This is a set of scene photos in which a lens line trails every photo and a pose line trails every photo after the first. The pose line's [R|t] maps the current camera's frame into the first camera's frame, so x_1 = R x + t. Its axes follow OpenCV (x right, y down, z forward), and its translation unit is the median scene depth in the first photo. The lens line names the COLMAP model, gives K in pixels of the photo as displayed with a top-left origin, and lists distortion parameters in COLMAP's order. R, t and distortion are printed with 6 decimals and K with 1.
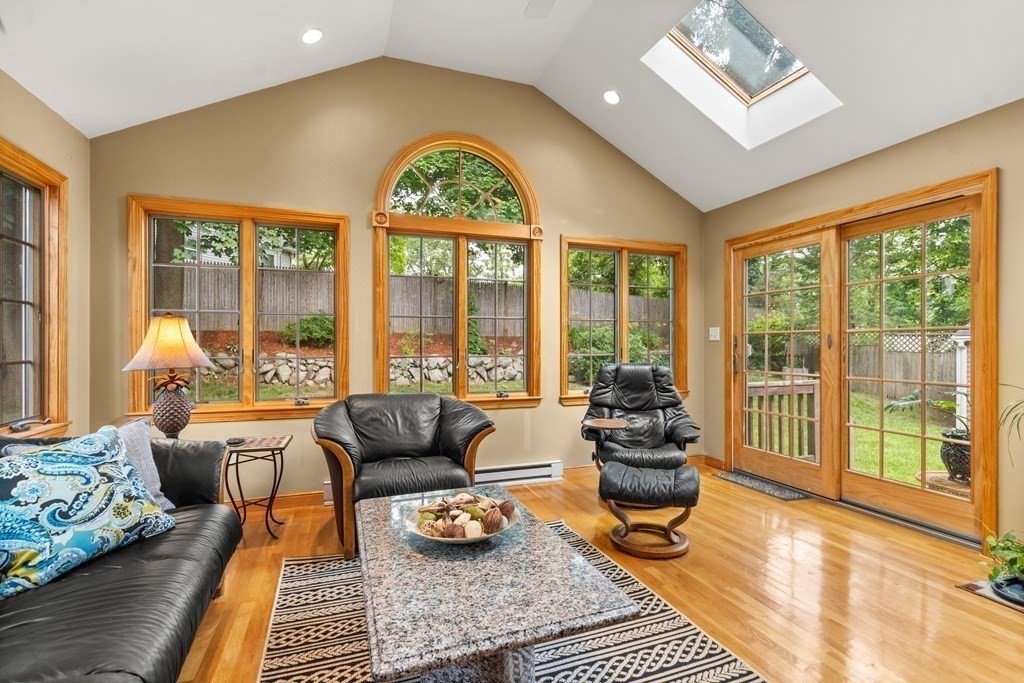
lens RADIAL K [[477.7, 0, 513.8], [0, 477.7, 341.8], [0, 0, 1]] dist [0.000920, 0.000621]
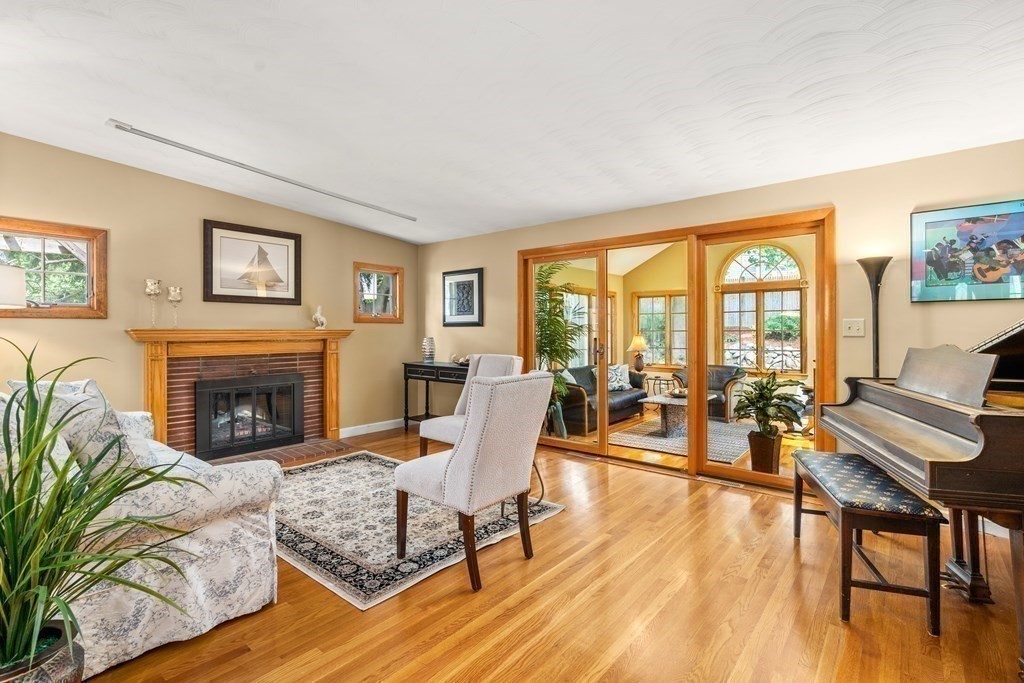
lens RADIAL K [[477.7, 0, 513.8], [0, 477.7, 341.8], [0, 0, 1]] dist [0.000920, 0.000621]
pose [[0.508444, 0.015824, -0.860949, 1.176005], [0.008681, 0.999686, 0.023500, -0.065739], [0.861051, -0.019422, 0.508147, -0.982211]]
